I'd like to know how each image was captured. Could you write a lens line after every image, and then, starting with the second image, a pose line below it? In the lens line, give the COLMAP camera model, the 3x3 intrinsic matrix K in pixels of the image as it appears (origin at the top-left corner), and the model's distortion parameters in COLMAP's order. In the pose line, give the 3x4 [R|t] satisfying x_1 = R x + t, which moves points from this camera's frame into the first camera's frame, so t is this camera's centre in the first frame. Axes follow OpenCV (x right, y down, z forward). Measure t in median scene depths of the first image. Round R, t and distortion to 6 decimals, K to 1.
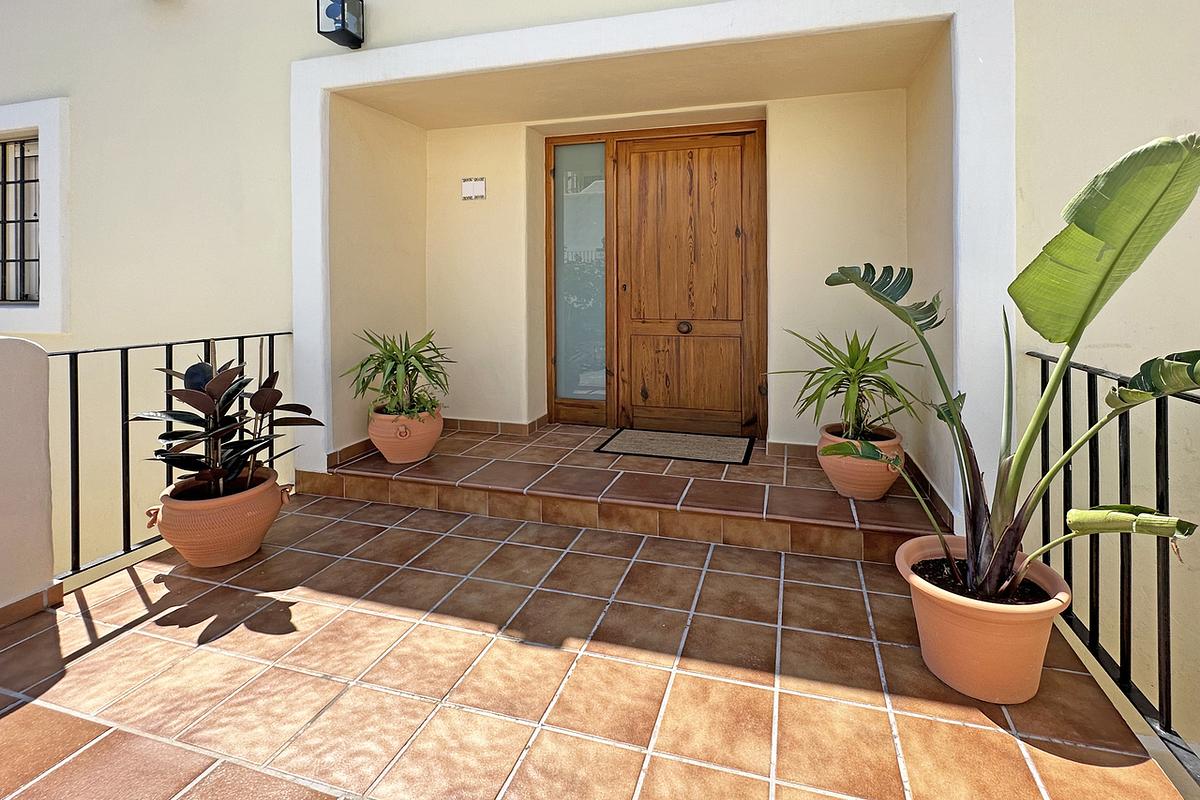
lens RADIAL K [[476.0, 0, 636.2], [0, 476.0, 277.6], [0, 0, 1]] dist [0.000169, -0.000284]
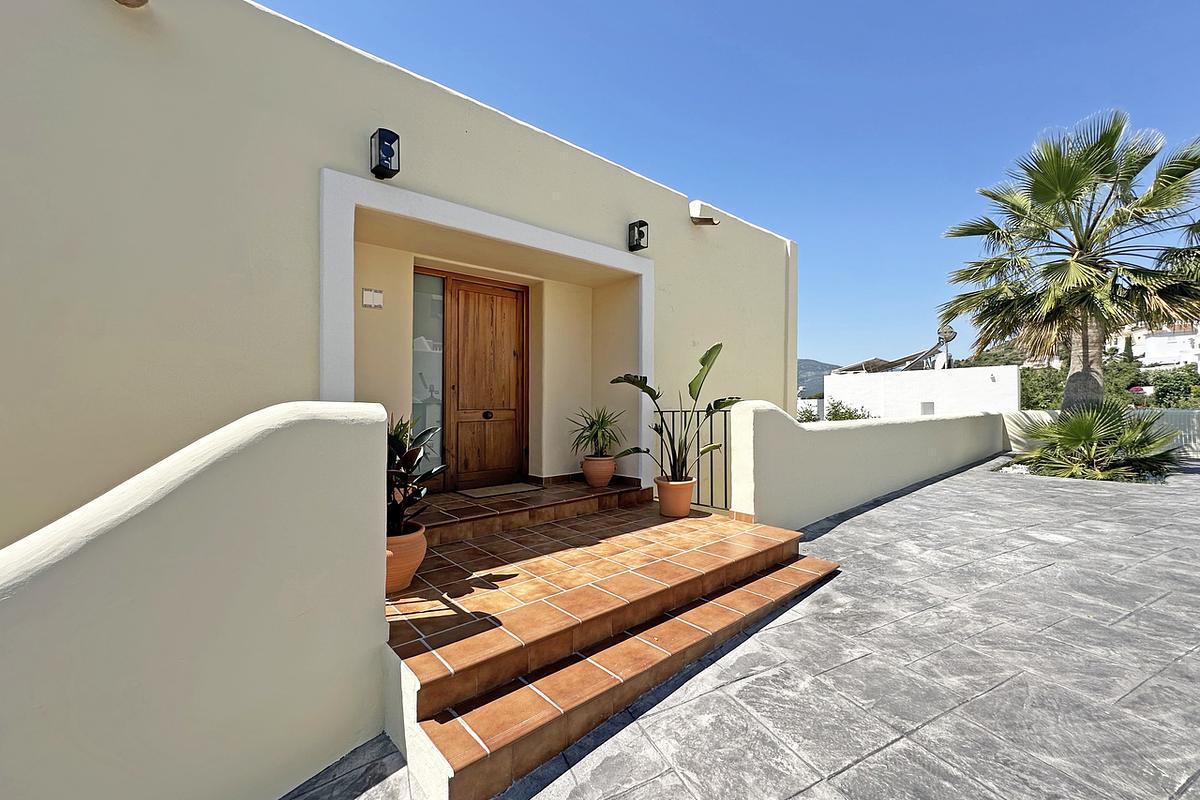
lens RADIAL K [[488.2, 0, 600.2], [0, 488.2, 398.4], [0, 0, 1]] dist [-0.010910, -0.000004]
pose [[0.519575, -0.001038, 0.854424, -1.528276], [0.000135, 0.999999, 0.001133, 0.078080], [-0.854425, -0.000474, 0.519575, -0.125699]]
